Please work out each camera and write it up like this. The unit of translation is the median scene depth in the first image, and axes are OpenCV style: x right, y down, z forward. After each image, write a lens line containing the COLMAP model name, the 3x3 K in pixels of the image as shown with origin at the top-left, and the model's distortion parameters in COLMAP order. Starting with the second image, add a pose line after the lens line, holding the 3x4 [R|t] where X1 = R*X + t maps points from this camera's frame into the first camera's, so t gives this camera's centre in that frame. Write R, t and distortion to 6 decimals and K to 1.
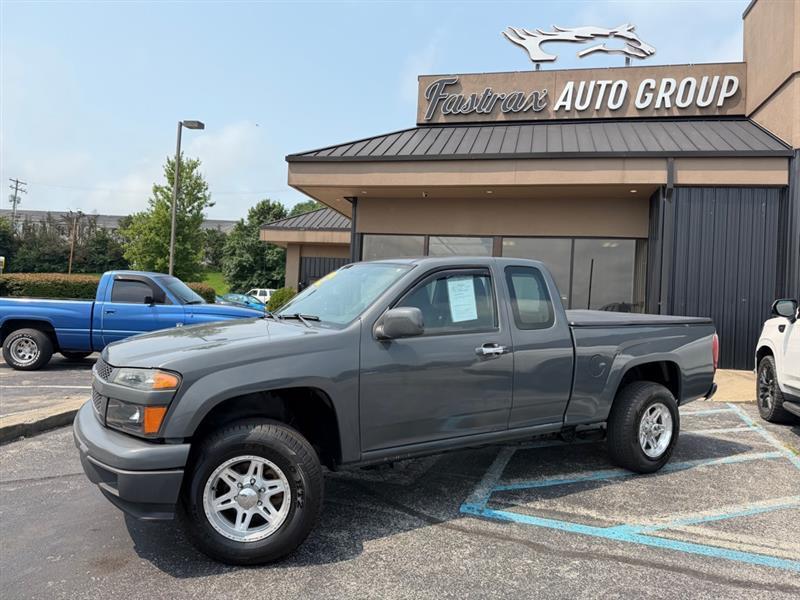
lens RADIAL K [[574.4, 0, 399.8], [0, 574.4, 297.7], [0, 0, 1]] dist [0.048286, -0.067144]
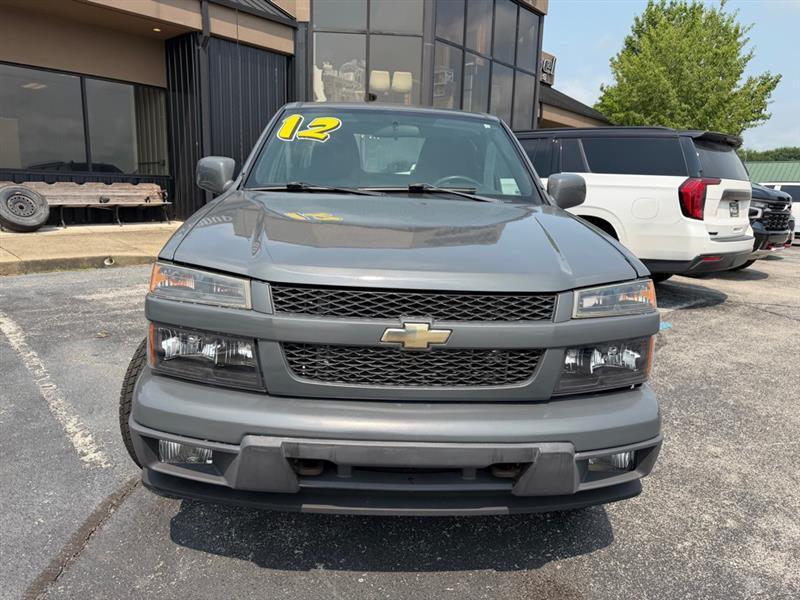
lens RADIAL K [[574.4, 0, 402.8], [0, 574.4, 302.4], [0, 0, 1]] dist [0.048286, -0.067144]
pose [[0.446066, -0.203943, 0.871454, -0.260018], [-0.019873, 0.971195, 0.237458, 0.001238], [-0.894779, -0.123241, 0.429164, 0.224076]]
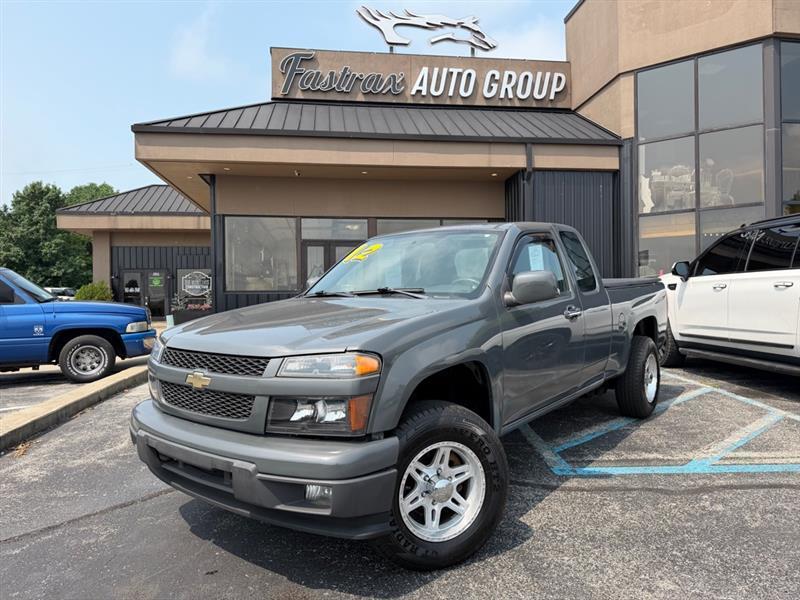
lens RADIAL K [[574.4, 0, 398.2], [0, 574.4, 300.5], [0, 0, 1]] dist [0.048286, -0.067144]
pose [[0.930773, -0.060831, 0.360502, -0.155275], [0.052422, 0.998077, 0.033067, 0.006656], [-0.361820, -0.011880, 0.932172, 0.053171]]
